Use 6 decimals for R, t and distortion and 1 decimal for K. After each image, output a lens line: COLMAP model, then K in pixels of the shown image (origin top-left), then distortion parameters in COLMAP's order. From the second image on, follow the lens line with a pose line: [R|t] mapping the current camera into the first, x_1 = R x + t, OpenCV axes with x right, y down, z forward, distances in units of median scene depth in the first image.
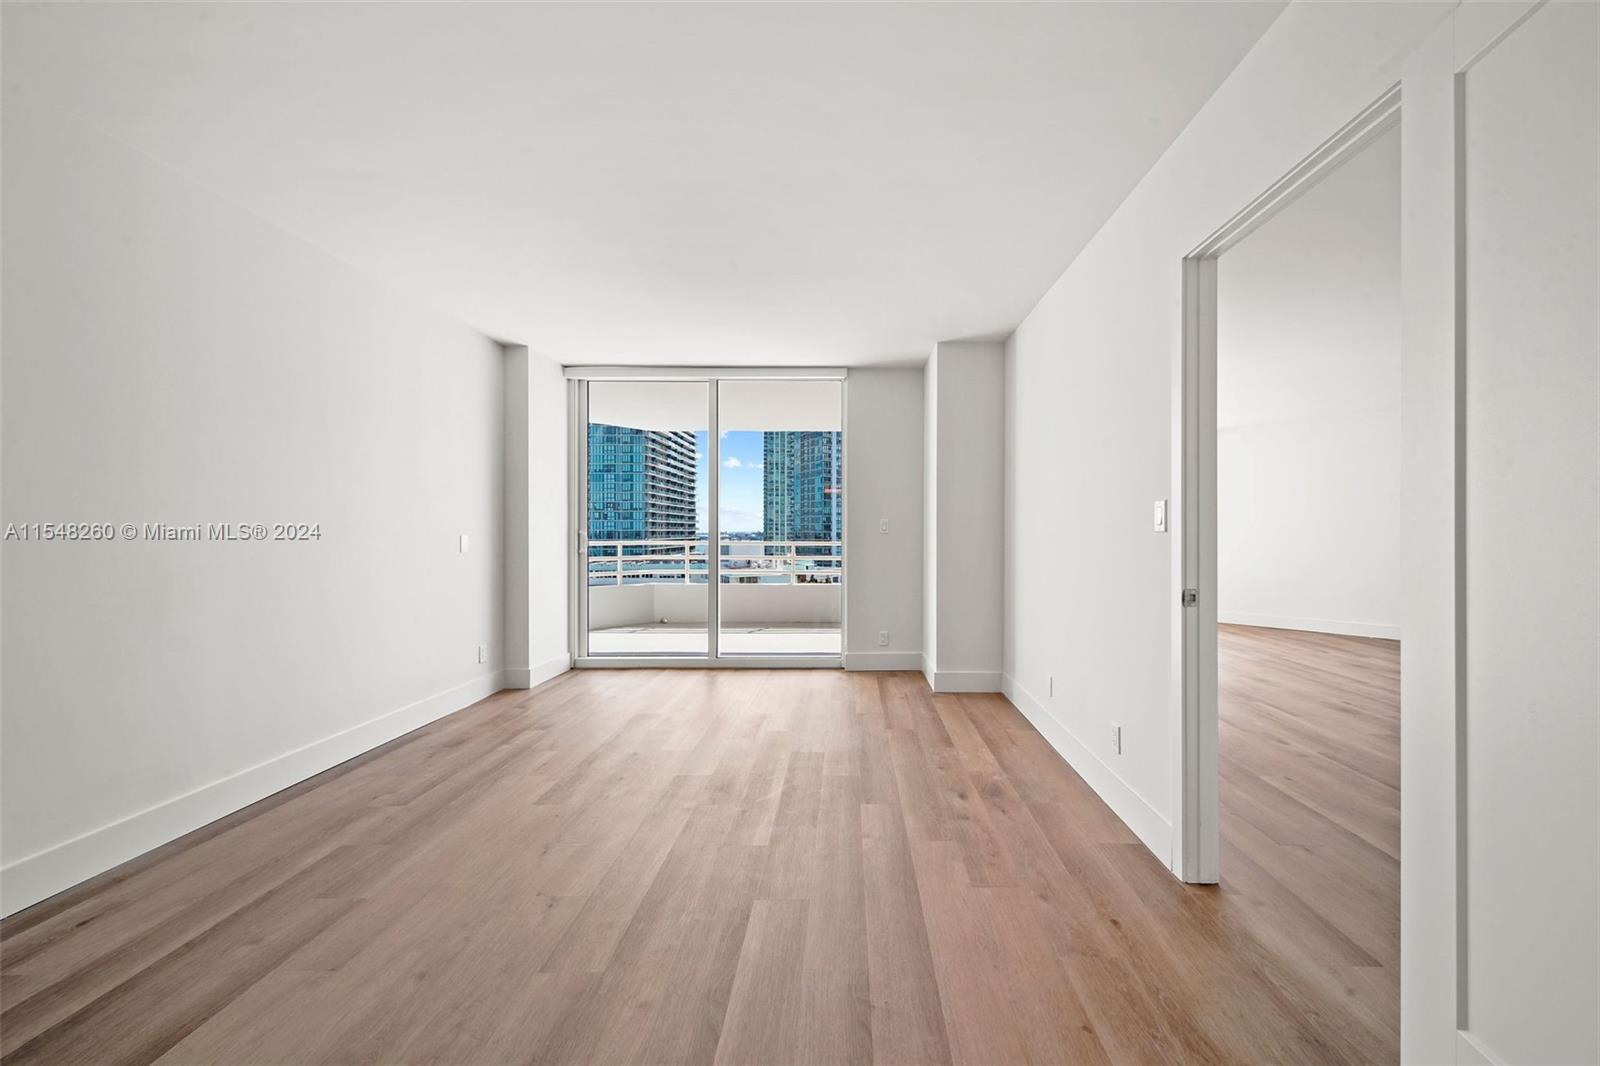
lens RADIAL K [[584.8, 0, 817.2], [0, 584.8, 546.1], [0, 0, 1]] dist [-0.011318, 0.000133]
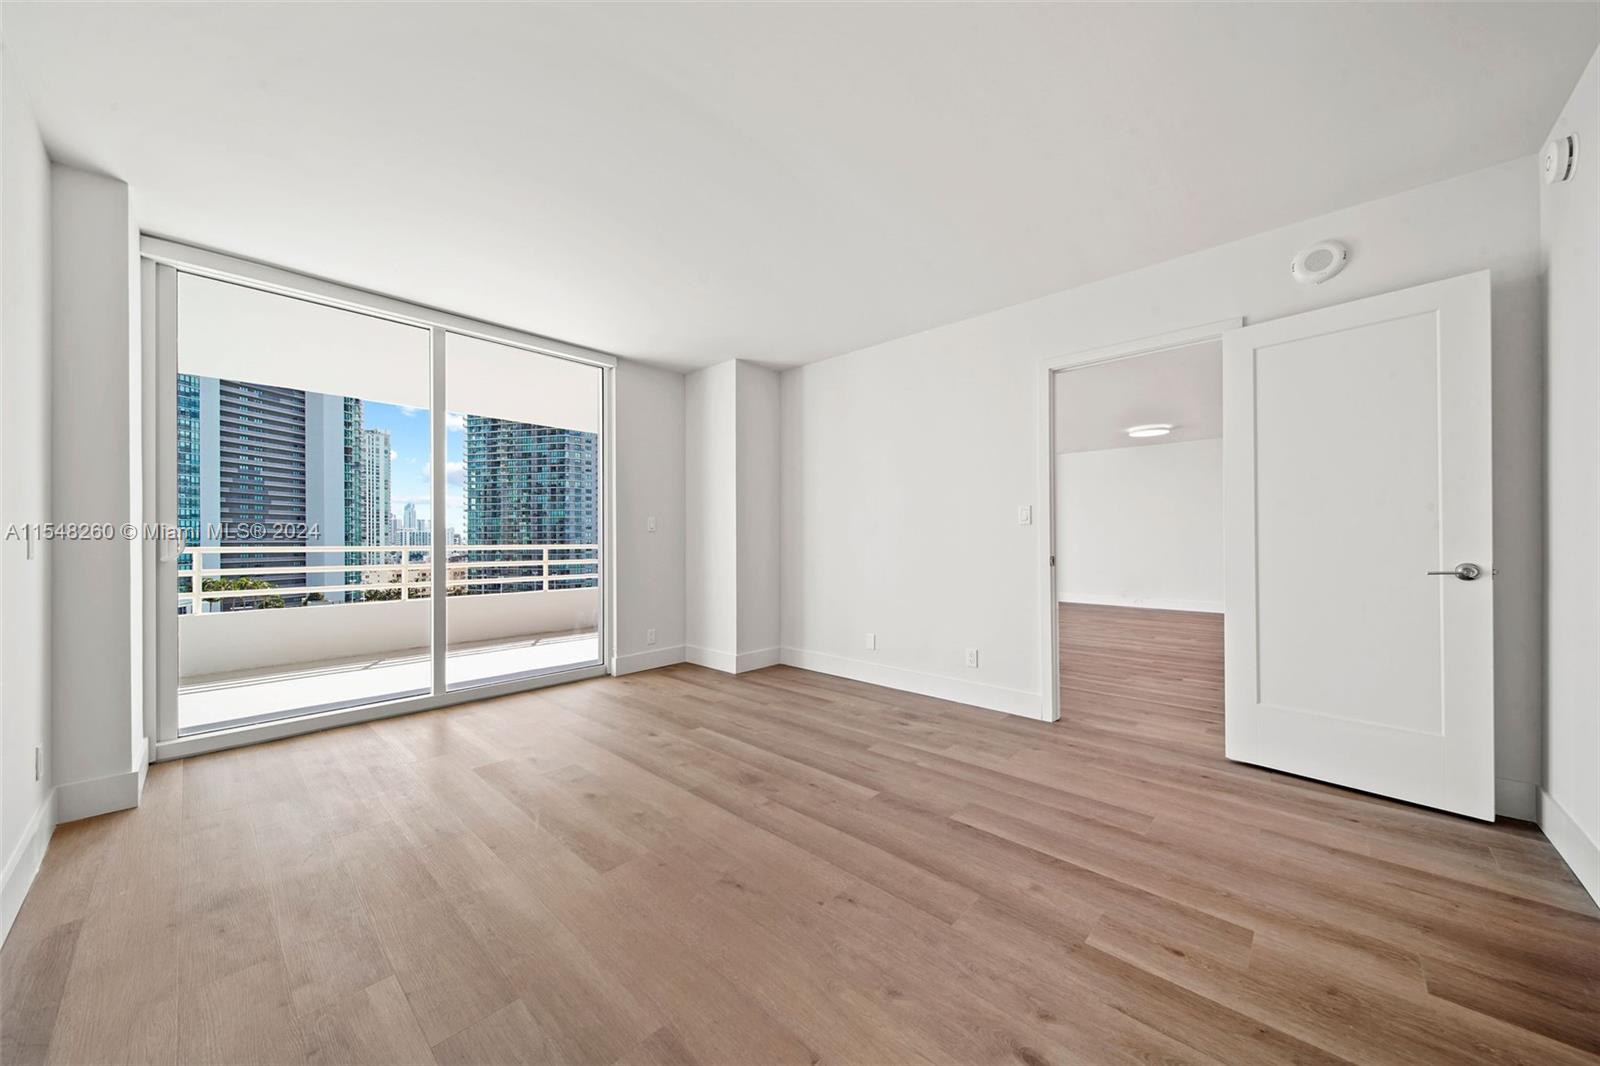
lens RADIAL K [[568.7, 0, 759.7], [0, 568.7, 566.2], [0, 0, 1]] dist [0.007150, -0.002393]
pose [[0.663748, -0.032349, 0.747256, -0.606648], [0.017770, 0.999464, 0.027482, 0.008992], [-0.747745, -0.004962, 0.663968, 0.229095]]
